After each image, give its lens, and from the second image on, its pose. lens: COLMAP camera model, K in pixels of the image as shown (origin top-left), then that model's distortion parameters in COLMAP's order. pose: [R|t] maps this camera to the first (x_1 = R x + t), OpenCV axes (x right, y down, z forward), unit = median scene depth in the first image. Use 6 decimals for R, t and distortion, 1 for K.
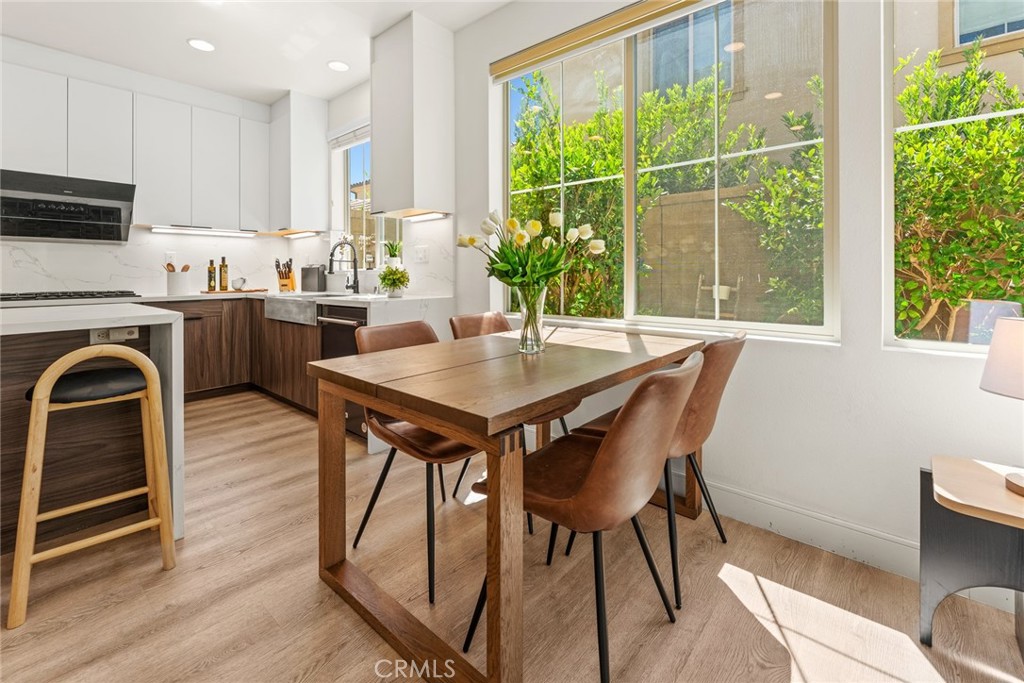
lens RADIAL K [[425.7, 0, 512.3], [0, 425.7, 278.4], [0, 0, 1]] dist [-0.004591, 0.000080]
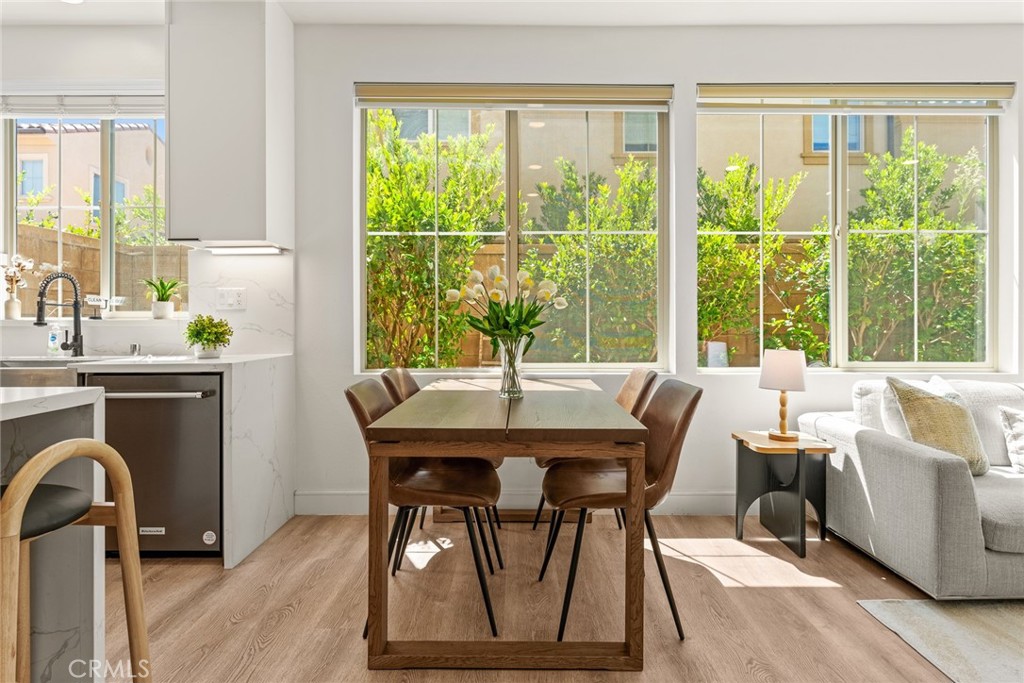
lens RADIAL K [[530.3, 0, 497.4], [0, 530.3, 330.4], [0, 0, 1]] dist [-0.006048, -0.001418]
pose [[0.763541, -0.006827, 0.645723, -0.385875], [0.007313, 0.999971, 0.001925, -0.000162], [-0.645717, 0.003252, 0.763570, -0.005184]]
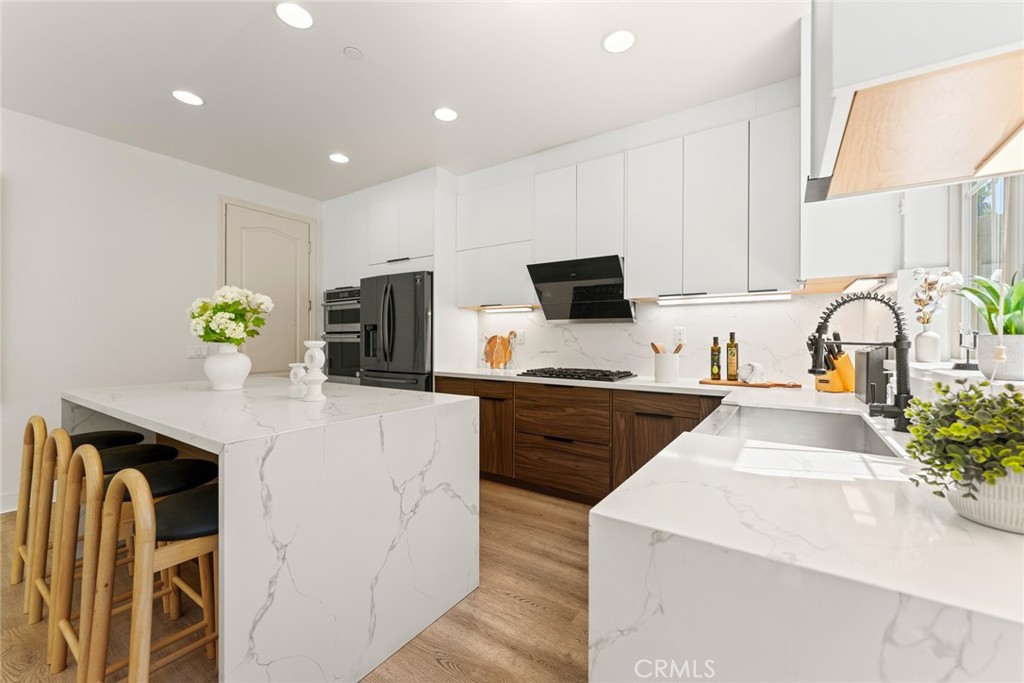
lens RADIAL K [[425.7, 0, 498.6], [0, 425.7, 331.5], [0, 0, 1]] dist [-0.004591, 0.000080]
pose [[0.101444, -0.014359, -0.994738, -0.036900], [-0.009482, 0.999836, -0.015399, -0.040827], [0.994796, 0.010994, 0.101291, 0.608492]]
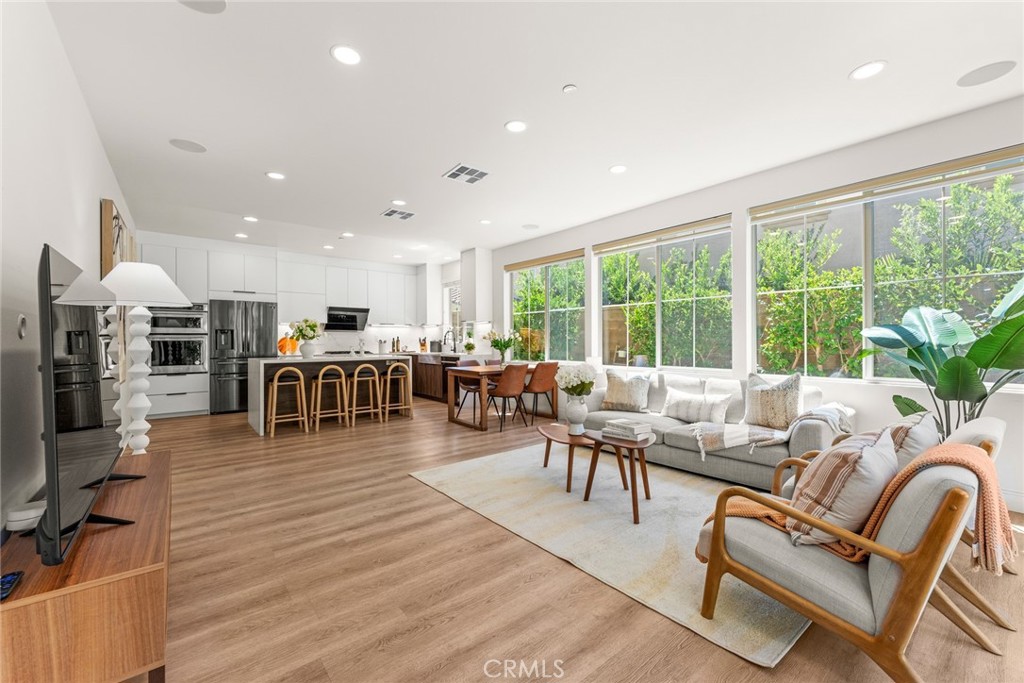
lens RADIAL K [[425.7, 0, 510.7], [0, 425.7, 339.2], [0, 0, 1]] dist [-0.004591, 0.000080]
pose [[0.979394, -0.000457, -0.201956, 0.389756], [-0.002211, 0.999913, -0.012987, -0.009616], [0.201945, 0.013166, 0.979308, -1.179738]]
